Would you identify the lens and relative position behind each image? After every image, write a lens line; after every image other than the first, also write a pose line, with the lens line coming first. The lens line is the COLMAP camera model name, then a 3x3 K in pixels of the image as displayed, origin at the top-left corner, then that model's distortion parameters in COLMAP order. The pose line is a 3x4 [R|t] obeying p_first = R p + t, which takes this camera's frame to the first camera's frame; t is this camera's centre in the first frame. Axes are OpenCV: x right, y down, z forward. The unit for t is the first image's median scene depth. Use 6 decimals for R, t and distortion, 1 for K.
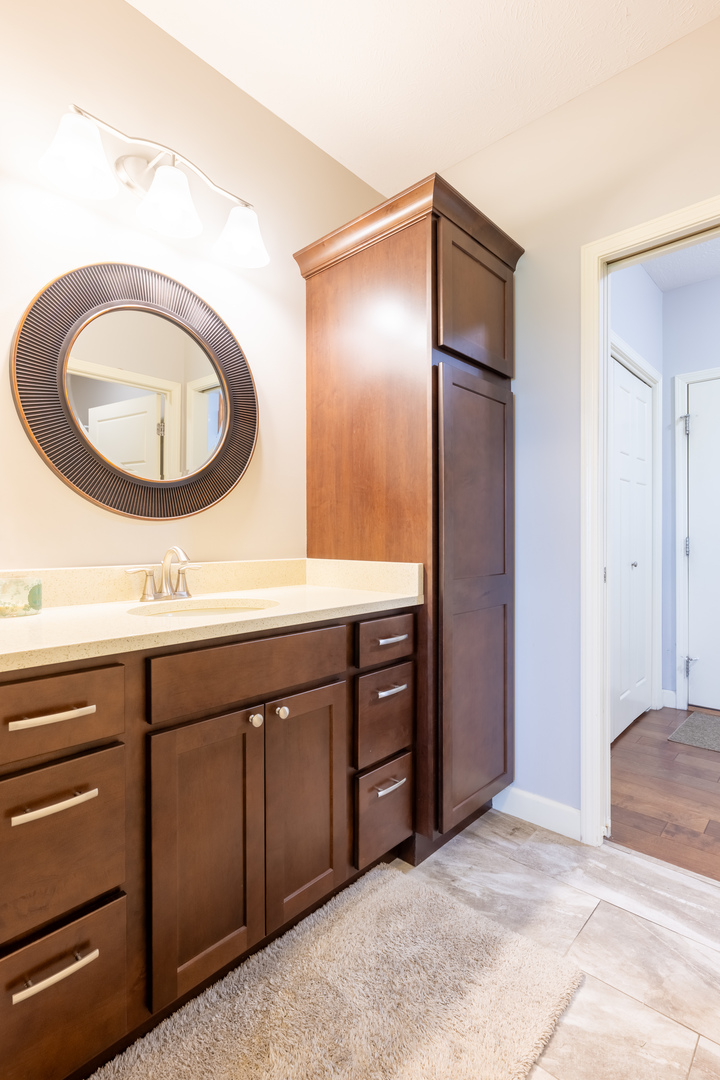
lens RADIAL K [[522.7, 0, 360.4], [0, 522.7, 538.6], [0, 0, 1]] dist [-0.017638, -0.000407]
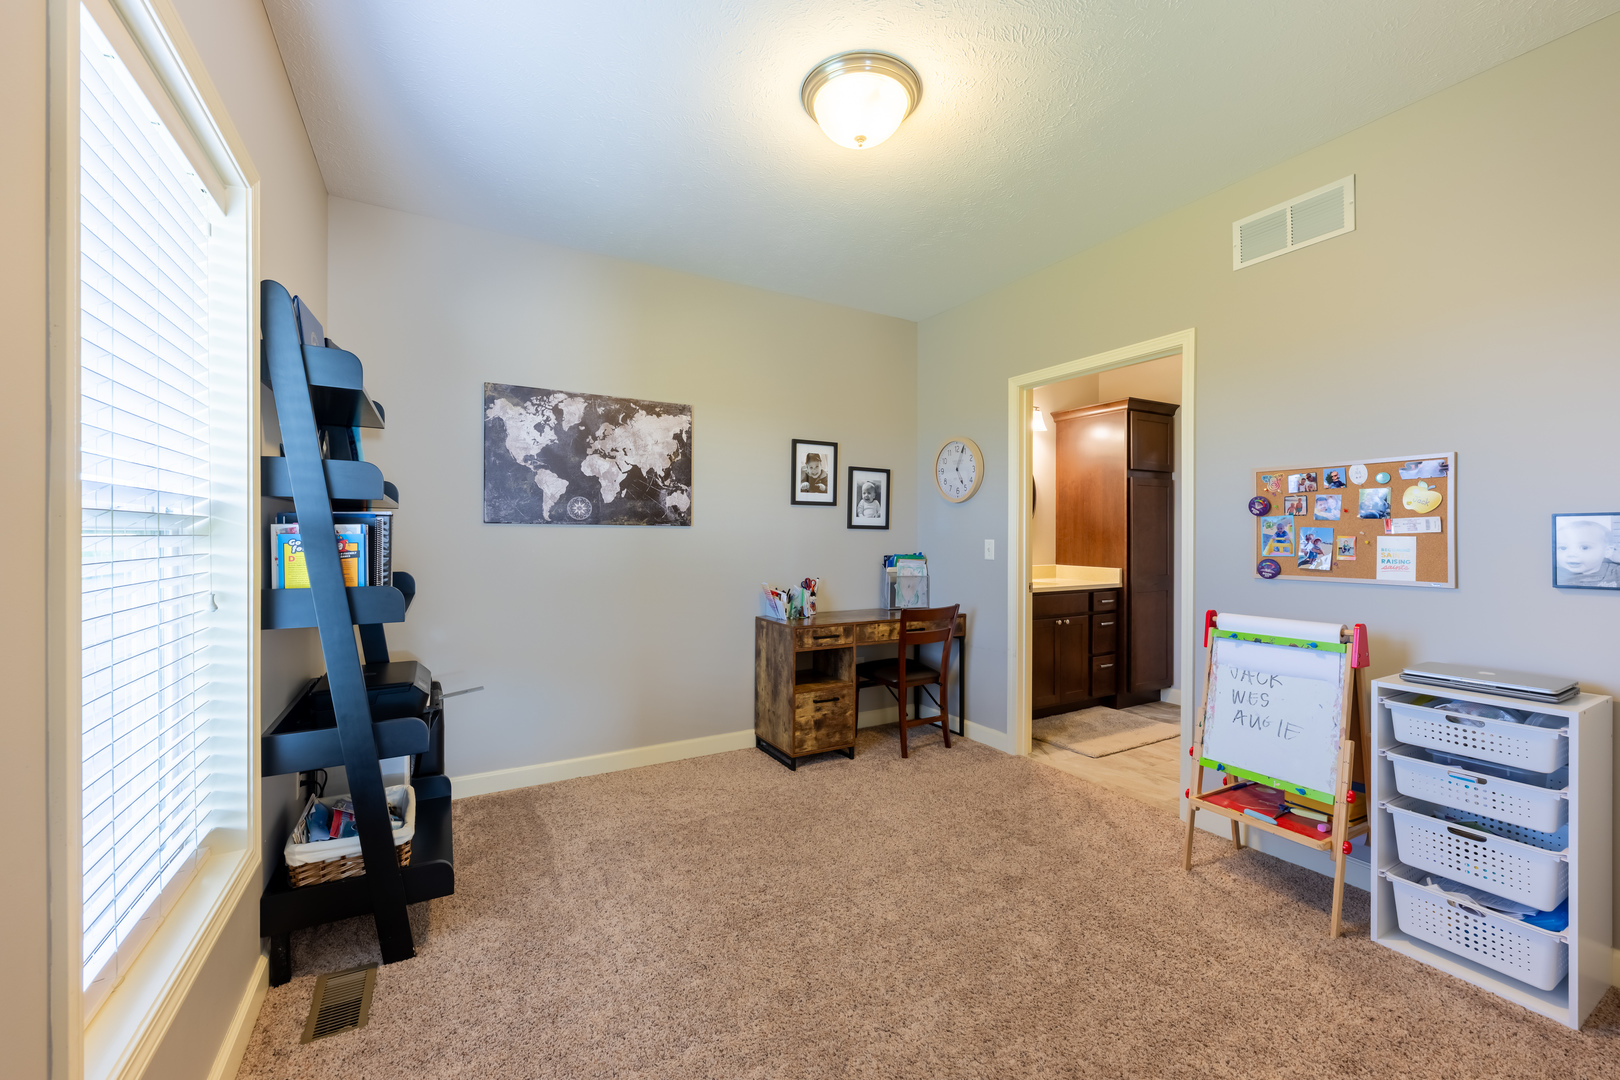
lens RADIAL K [[641.4, 0, 811.5], [0, 641.4, 535.2], [0, 0, 1]] dist [-0.001008, -0.000371]
pose [[0.953050, 0.005806, -0.302758, -0.298570], [-0.006169, 0.999981, -0.000243, -0.079692], [0.302751, 0.002099, 0.953067, -1.900589]]
